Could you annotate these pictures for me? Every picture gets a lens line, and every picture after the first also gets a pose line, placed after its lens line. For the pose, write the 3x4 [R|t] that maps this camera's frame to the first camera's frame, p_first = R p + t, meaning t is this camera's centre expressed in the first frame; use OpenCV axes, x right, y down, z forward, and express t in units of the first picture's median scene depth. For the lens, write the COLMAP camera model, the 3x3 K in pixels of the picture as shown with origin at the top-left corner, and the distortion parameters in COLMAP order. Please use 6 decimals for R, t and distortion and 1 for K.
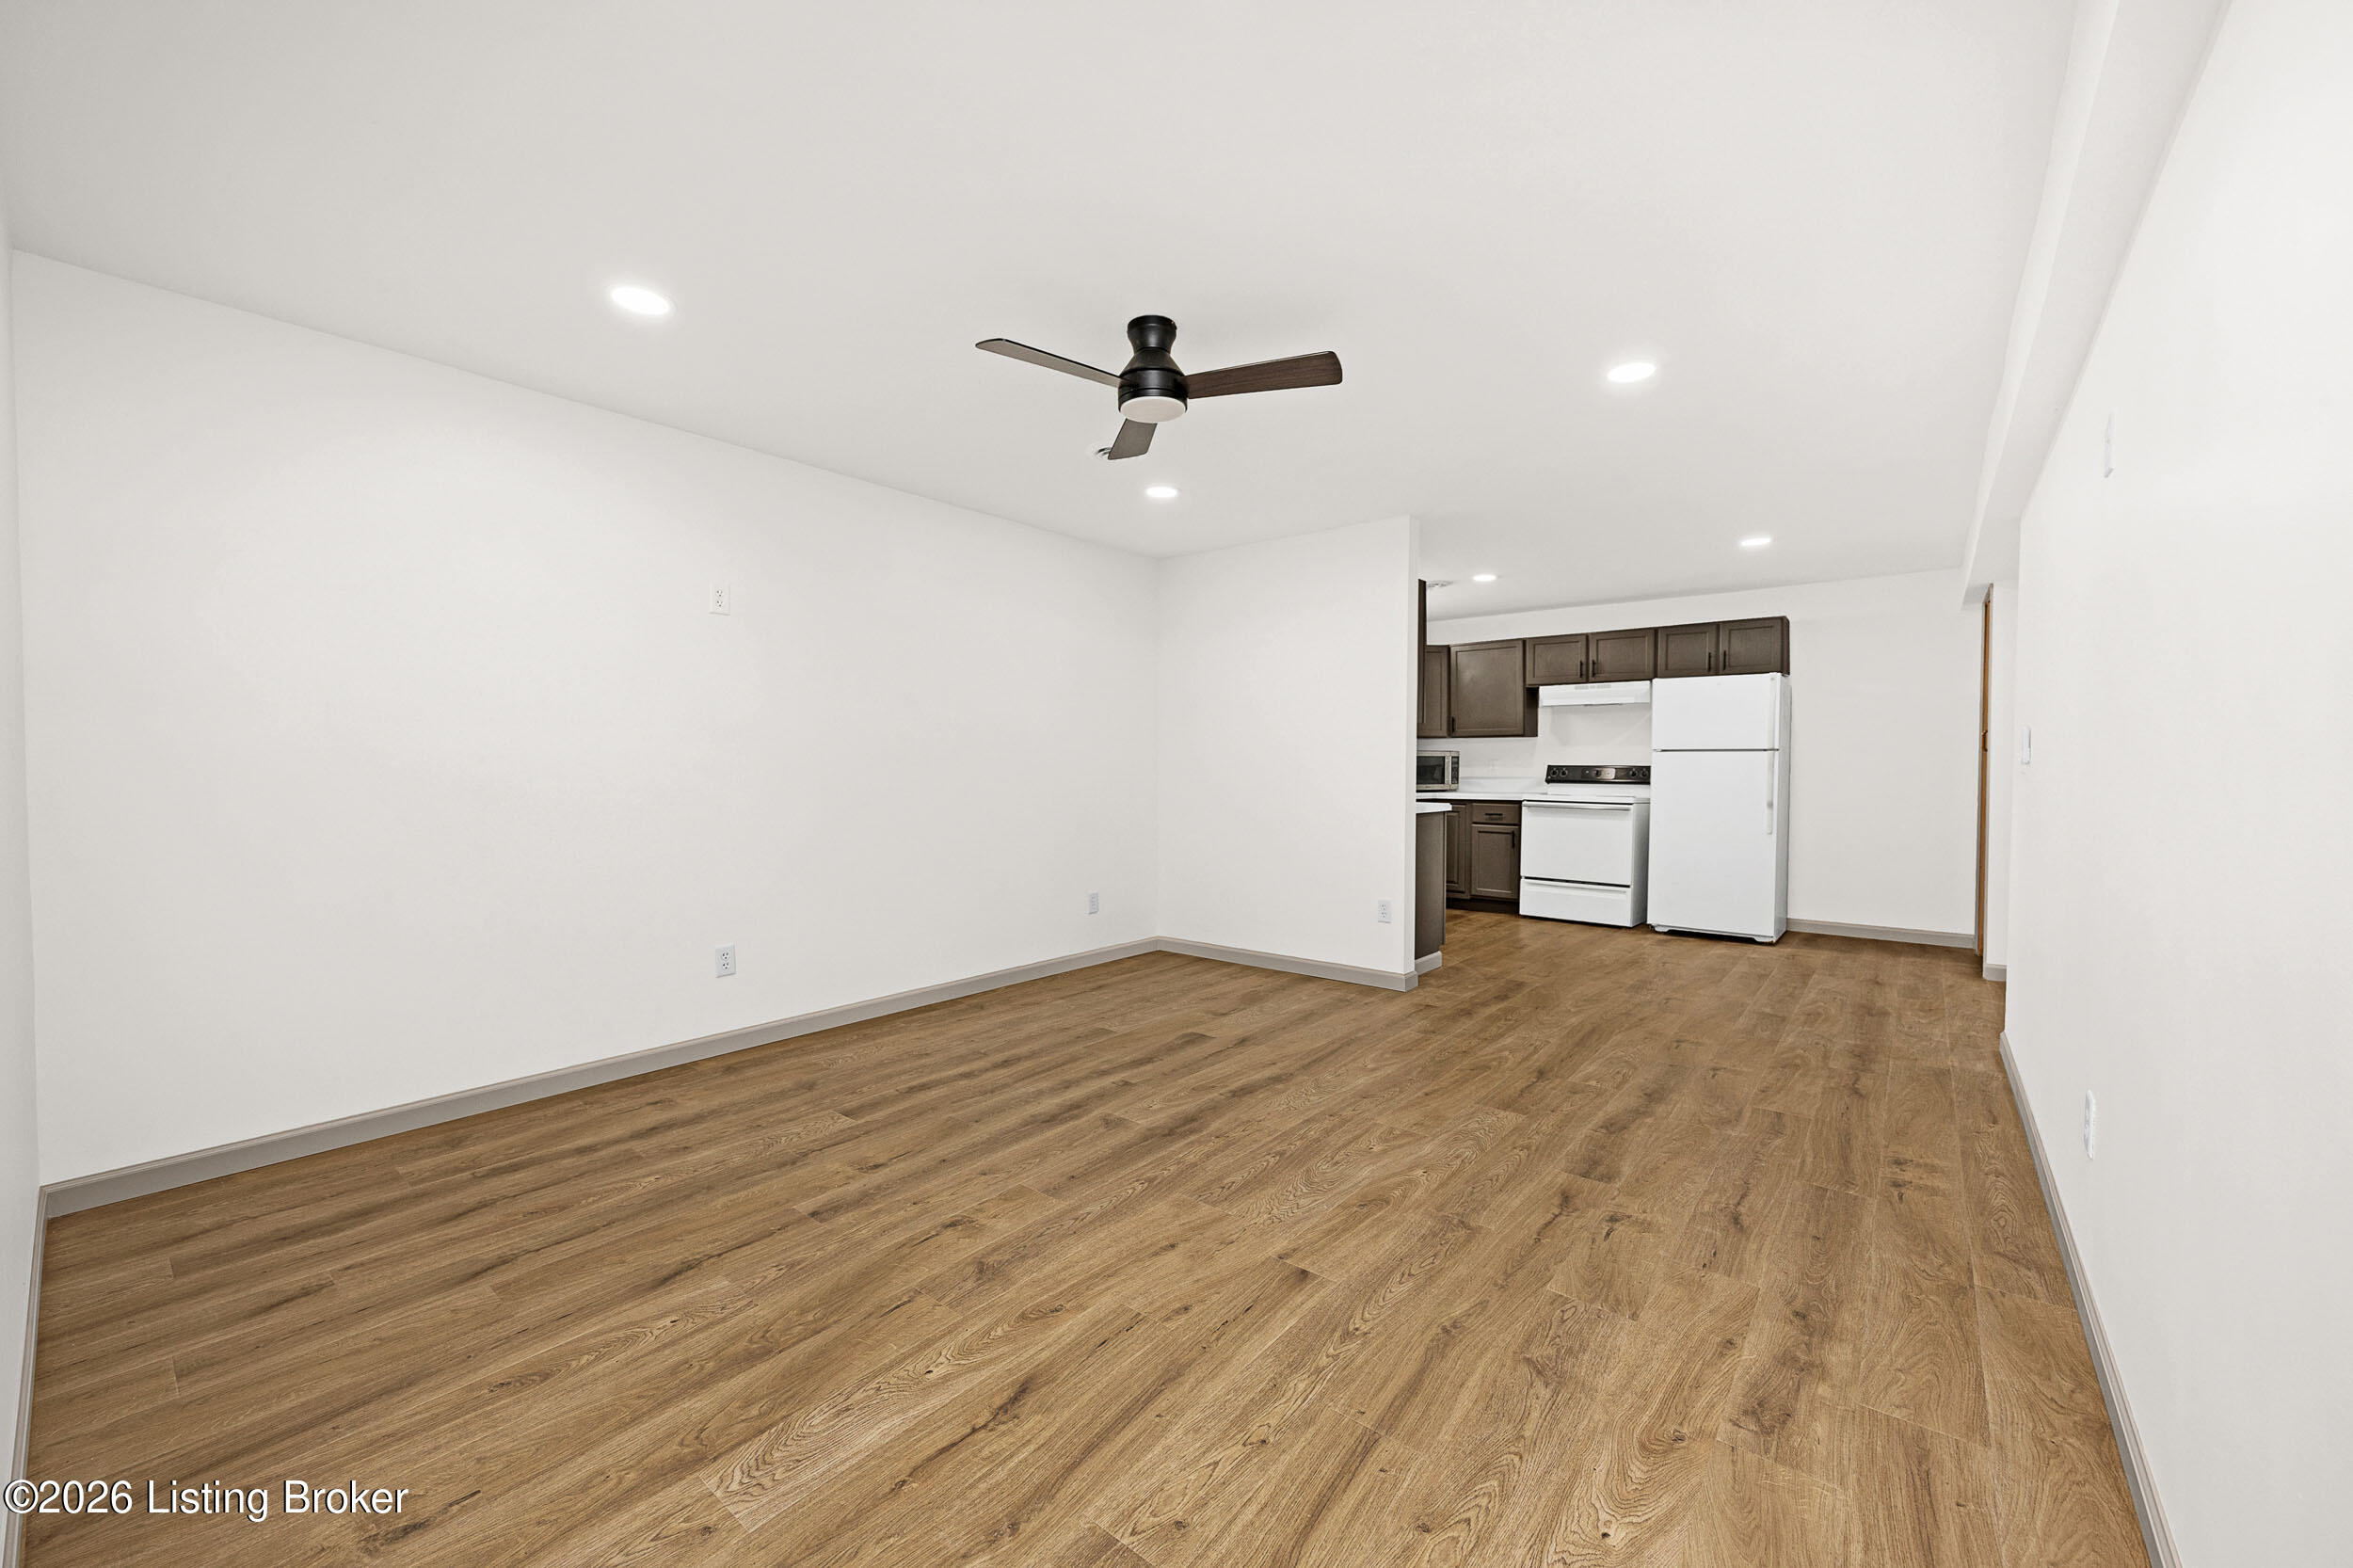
lens RADIAL K [[922.0, 0, 1176.9], [0, 922.0, 775.0], [0, 0, 1]] dist [-0.003613, -0.000688]
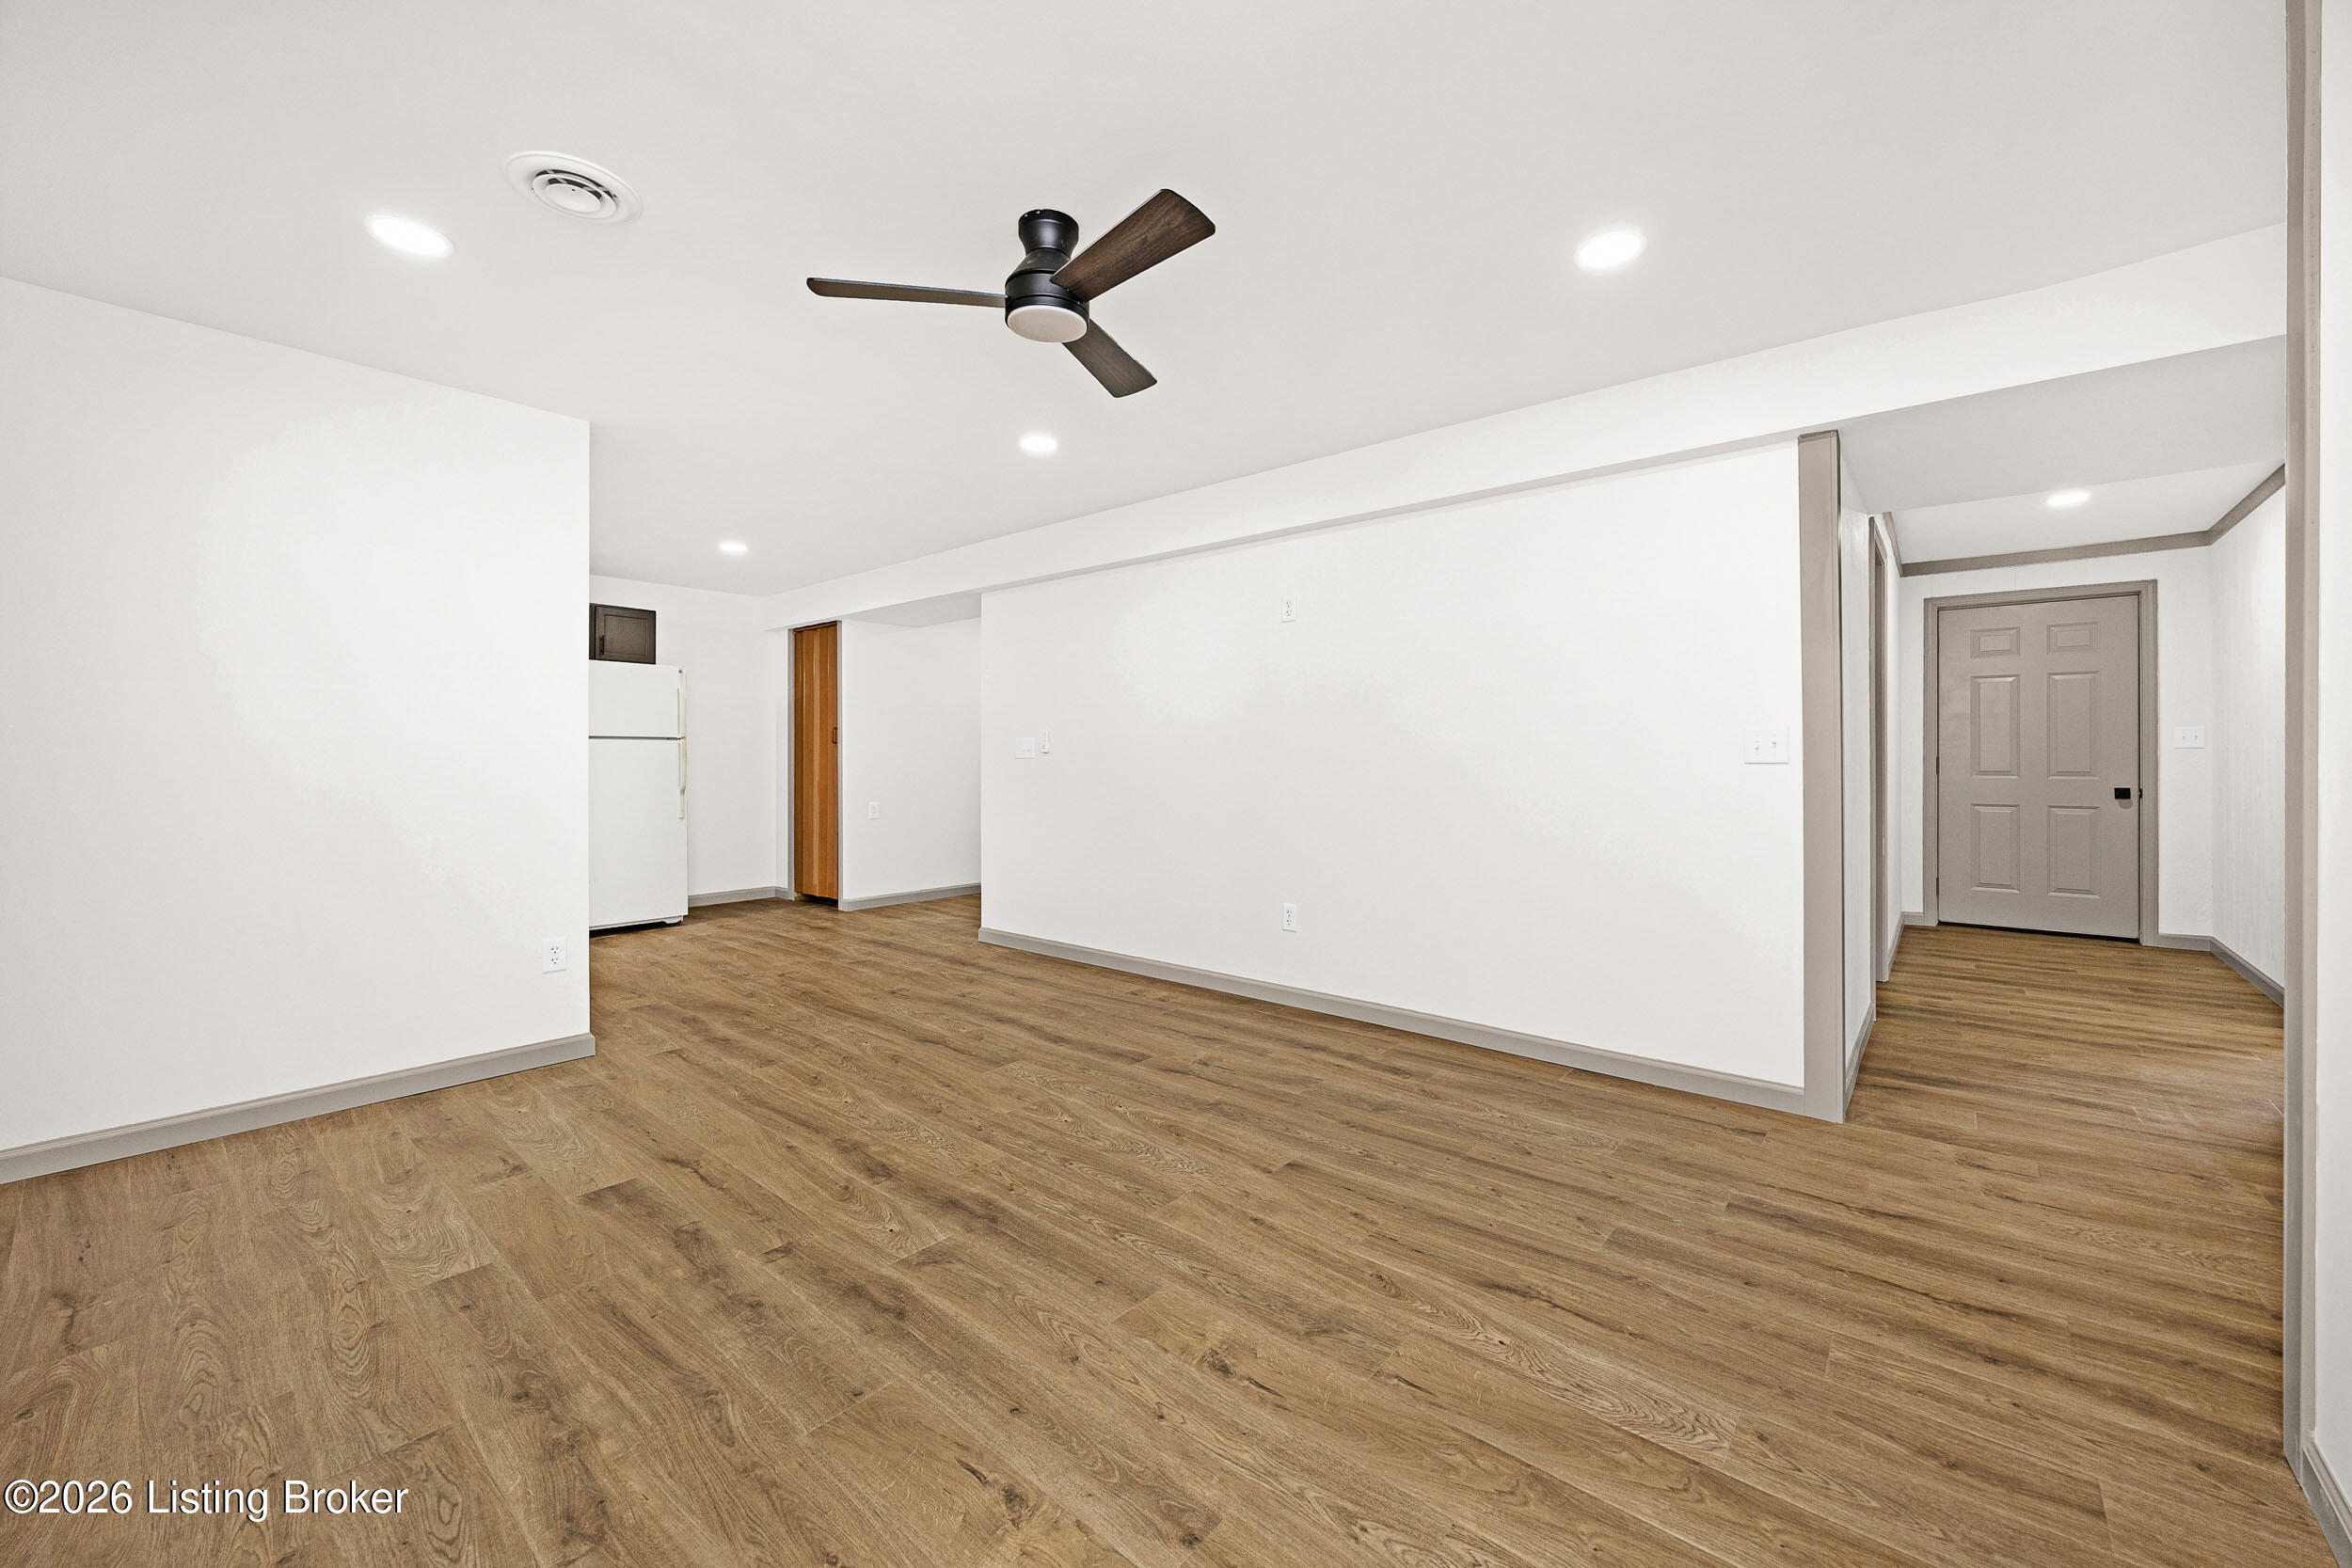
lens RADIAL K [[928.7, 0, 1170.9], [0, 928.7, 756.9], [0, 0, 1]] dist [-0.001705, -0.000081]
pose [[0.006659, -0.003163, 0.999973, -0.943856], [0.009559, 0.999950, 0.003099, -0.010354], [-0.999932, 0.009538, 0.006689, 0.978590]]
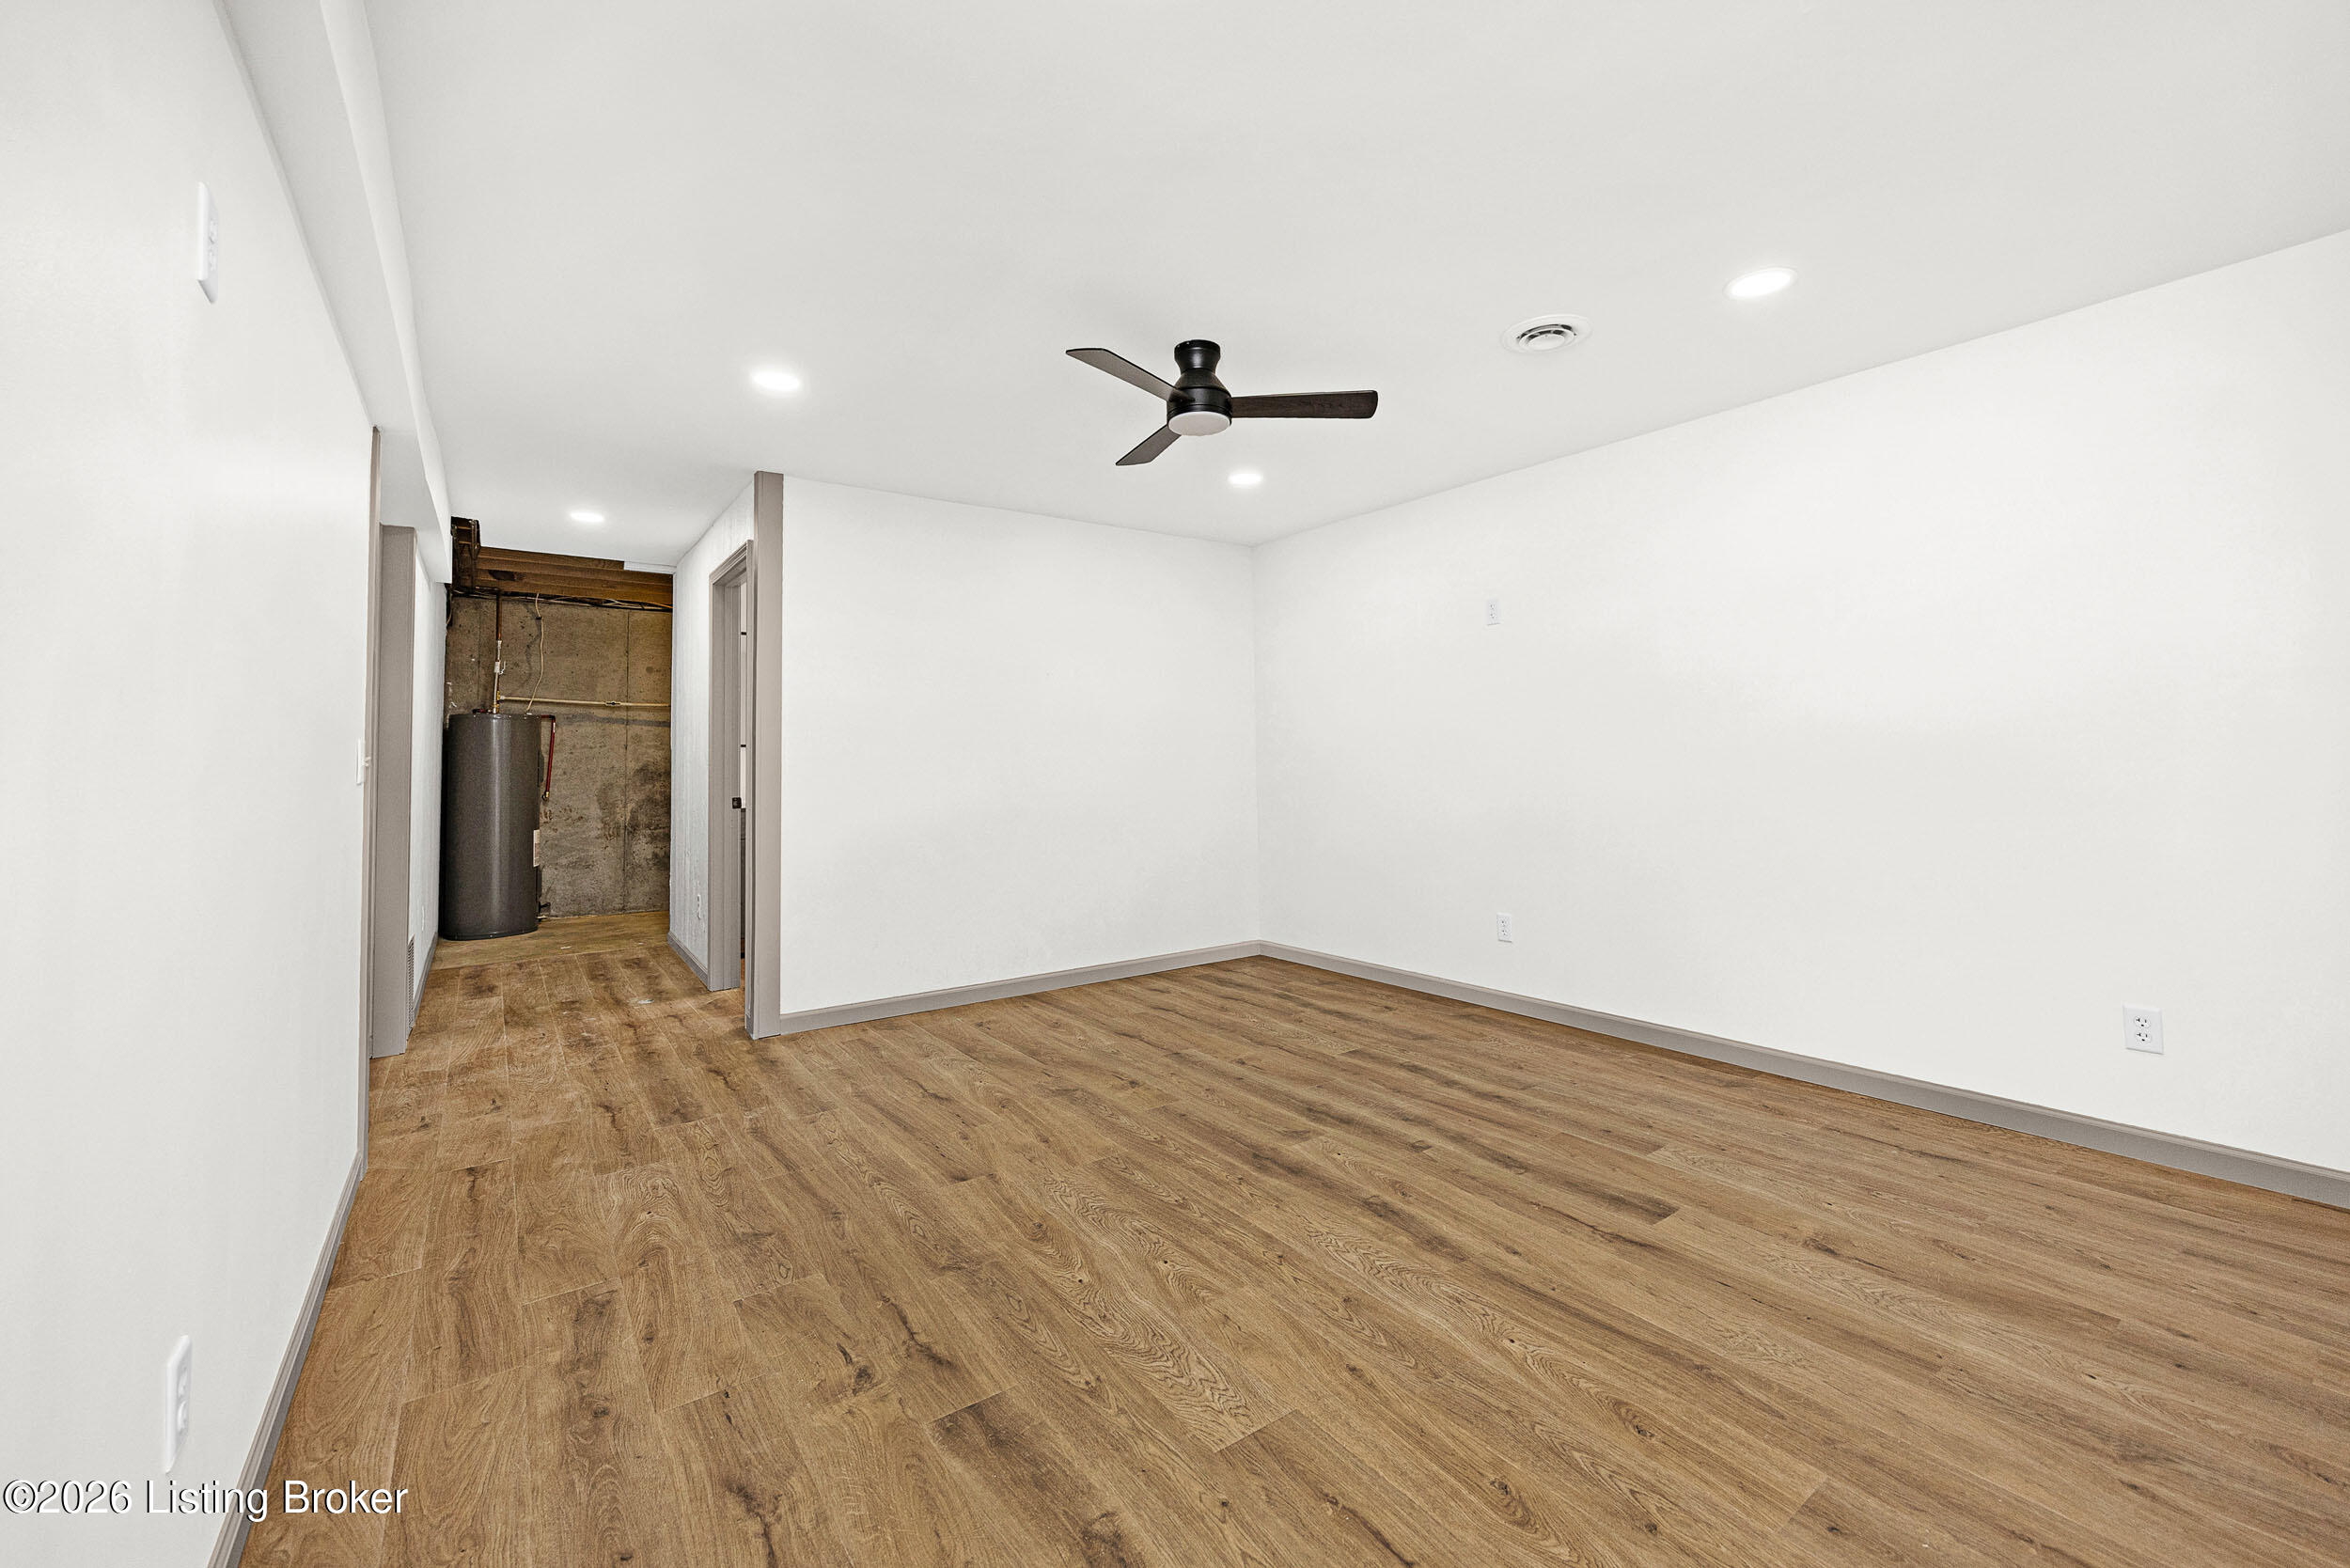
lens RADIAL K [[920.8, 0, 1175.4], [0, 920.8, 775.0], [0, 0, 1]] dist [-0.003613, -0.000688]
pose [[-0.251385, 0.019086, -0.967699, 1.058975], [0.006996, 0.999815, 0.017902, -0.014953], [0.967862, -0.002269, -0.251472, 1.350977]]
